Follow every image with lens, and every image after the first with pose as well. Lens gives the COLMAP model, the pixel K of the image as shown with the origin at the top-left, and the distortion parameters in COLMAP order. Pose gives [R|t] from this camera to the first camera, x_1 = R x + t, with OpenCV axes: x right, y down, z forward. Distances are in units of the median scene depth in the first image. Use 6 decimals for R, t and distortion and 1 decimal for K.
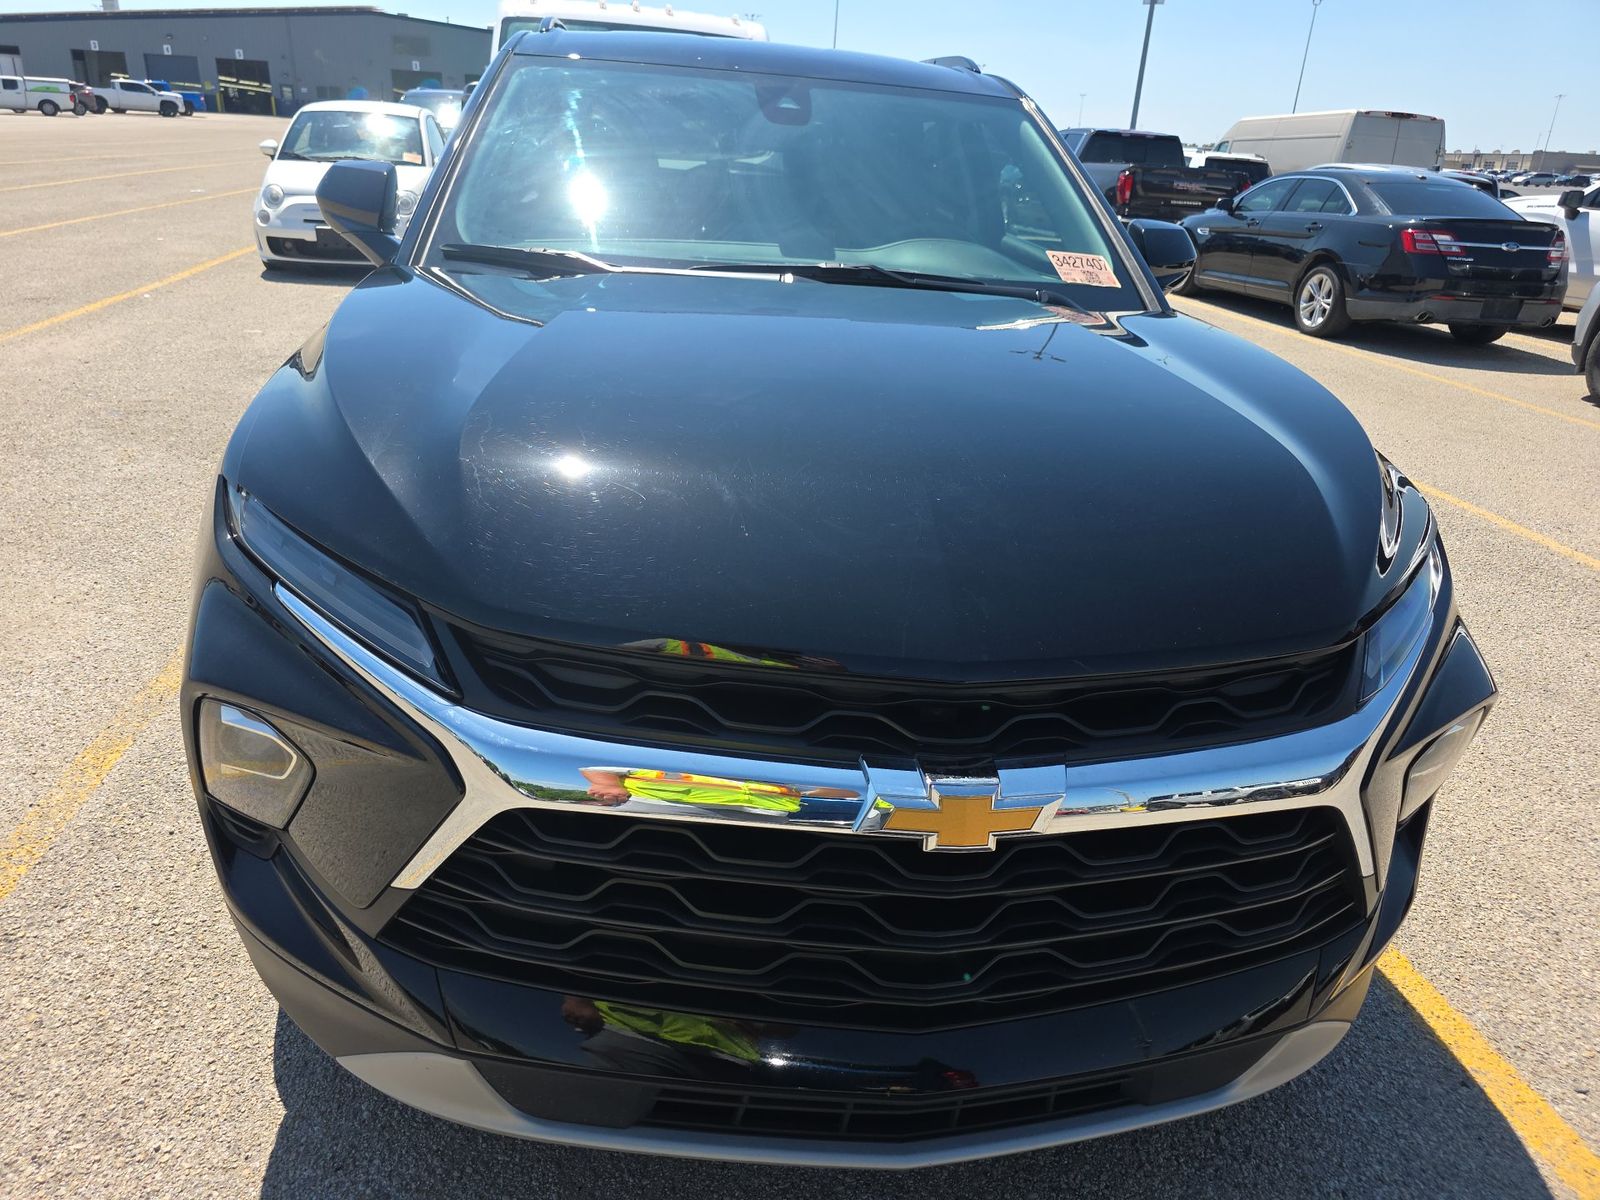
lens RADIAL K [[1063.8, 0, 796.6], [0, 1063.8, 592.2], [0, 0, 1]] dist [0.037184, -0.030056]
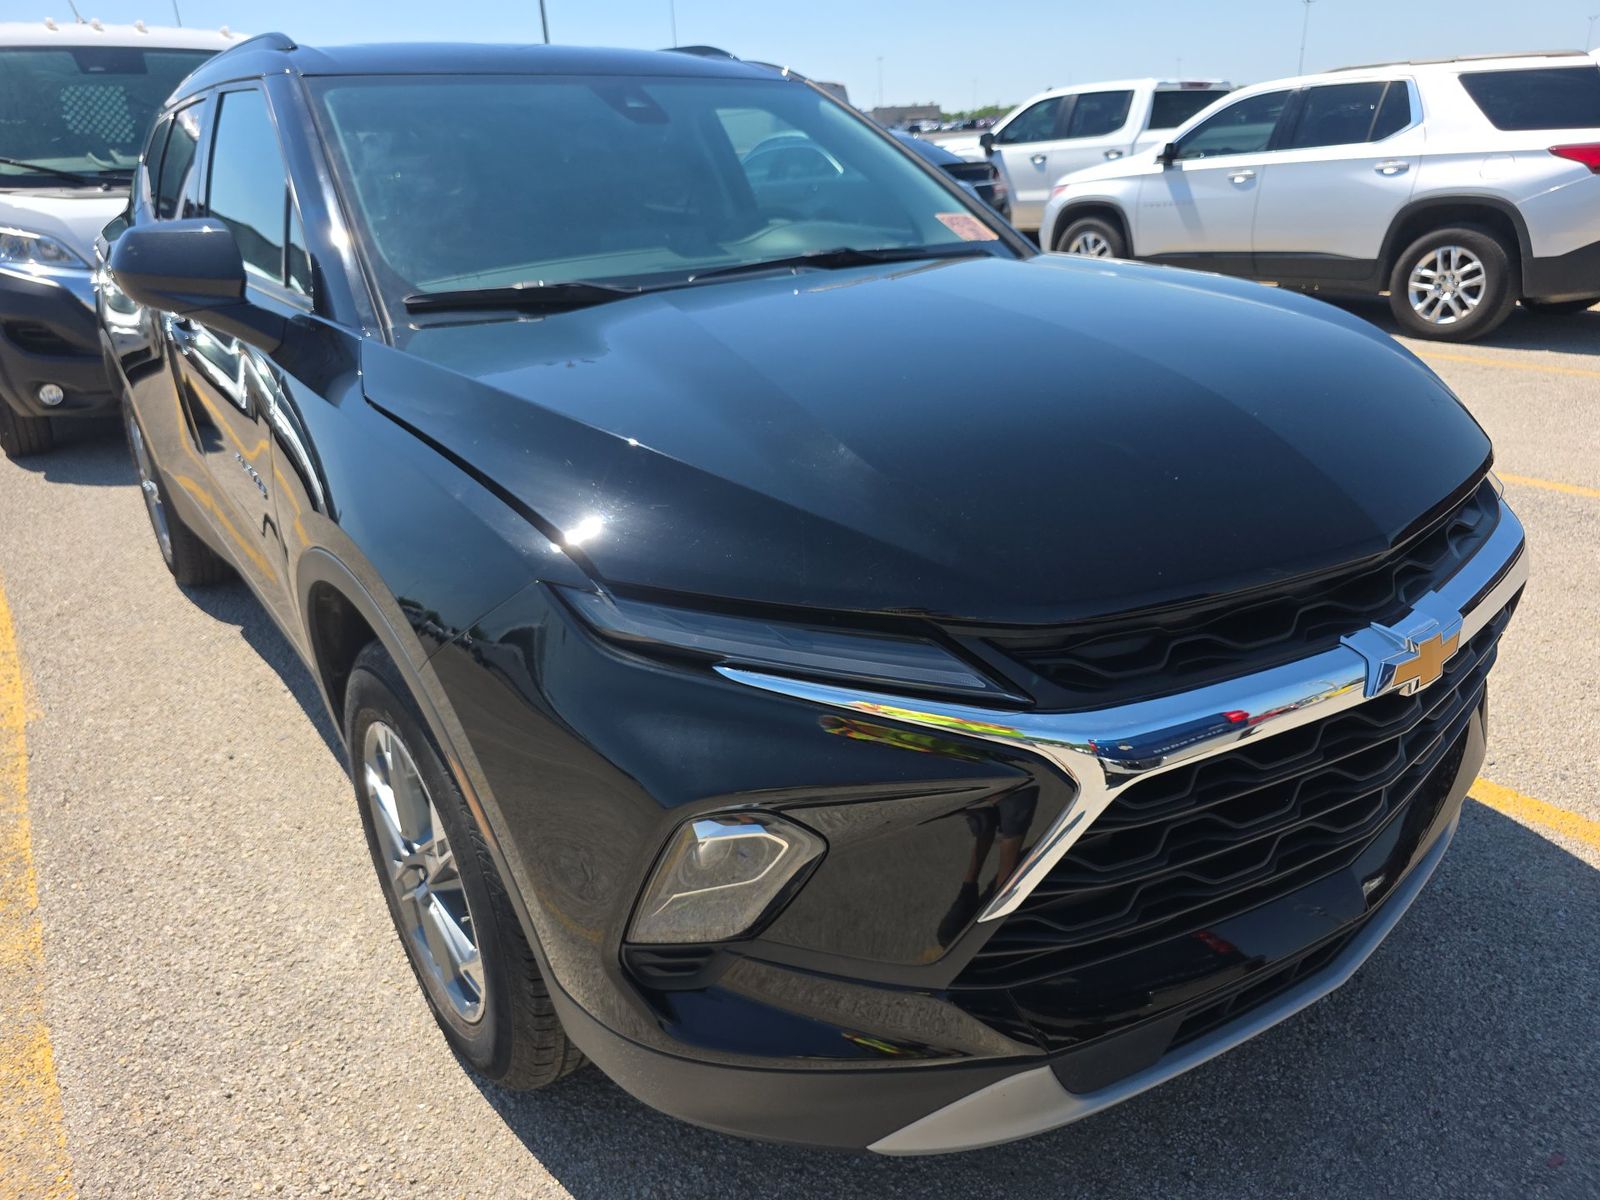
lens RADIAL K [[1063.8, 0, 799.2], [0, 1063.8, 608.8], [0, 0, 1]] dist [0.037184, -0.030056]
pose [[0.864726, -0.285420, 0.413261, -0.465526], [0.278604, 0.957222, 0.078144, -0.064287], [-0.417886, 0.047563, 0.907254, 0.102544]]
